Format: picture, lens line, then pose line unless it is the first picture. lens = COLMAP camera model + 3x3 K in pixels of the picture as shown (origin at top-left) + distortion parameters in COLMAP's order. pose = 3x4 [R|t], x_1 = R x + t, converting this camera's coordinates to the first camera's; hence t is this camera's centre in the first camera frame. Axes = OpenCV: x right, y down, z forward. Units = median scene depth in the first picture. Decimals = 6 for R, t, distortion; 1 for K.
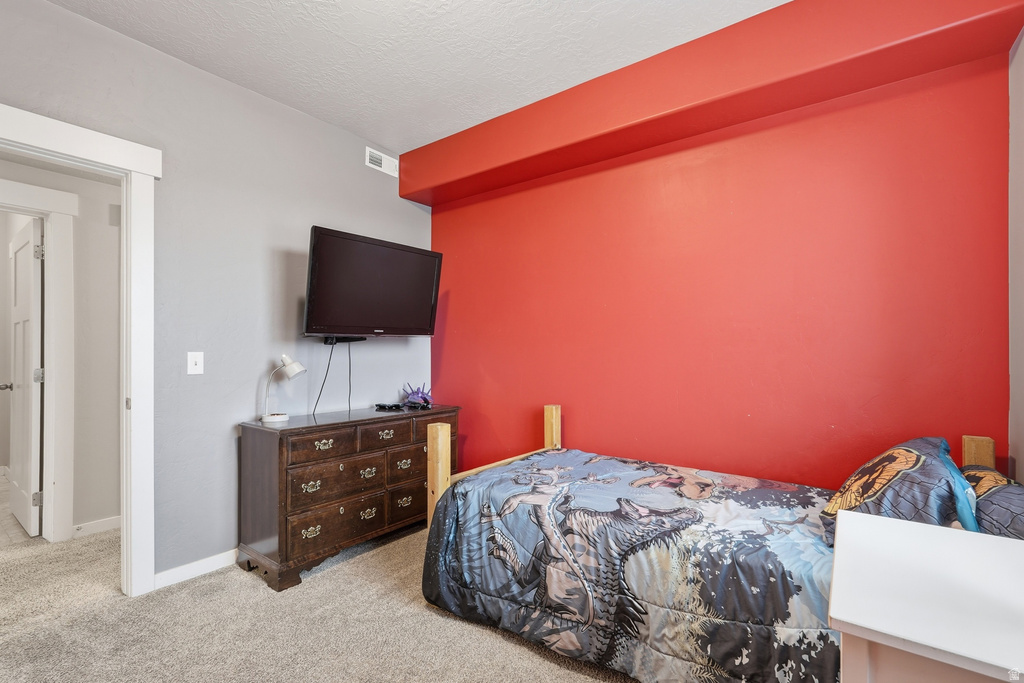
lens RADIAL K [[461.4, 0, 515.0], [0, 461.4, 343.3], [0, 0, 1]] dist [-0.010365, 0.005816]
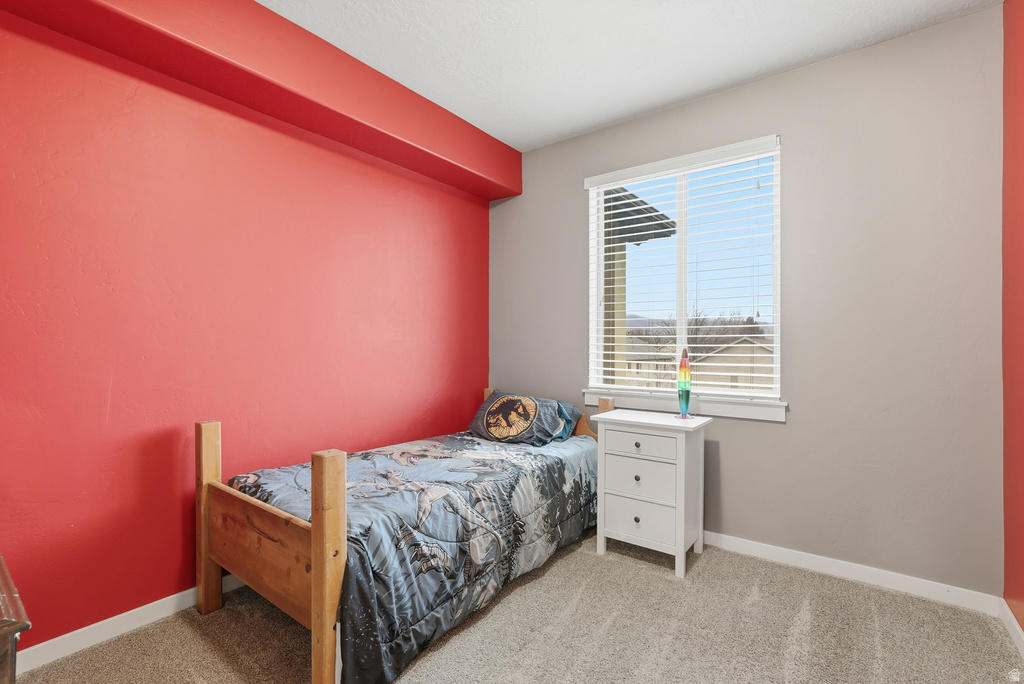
lens RADIAL K [[461.4, 0, 514.9], [0, 461.4, 347.9], [0, 0, 1]] dist [-0.010365, 0.005816]
pose [[0.006583, -0.001469, 0.999977, -1.057021], [-0.019896, 0.999801, 0.001599, 0.021545], [-0.999780, -0.019906, 0.006552, 0.926278]]
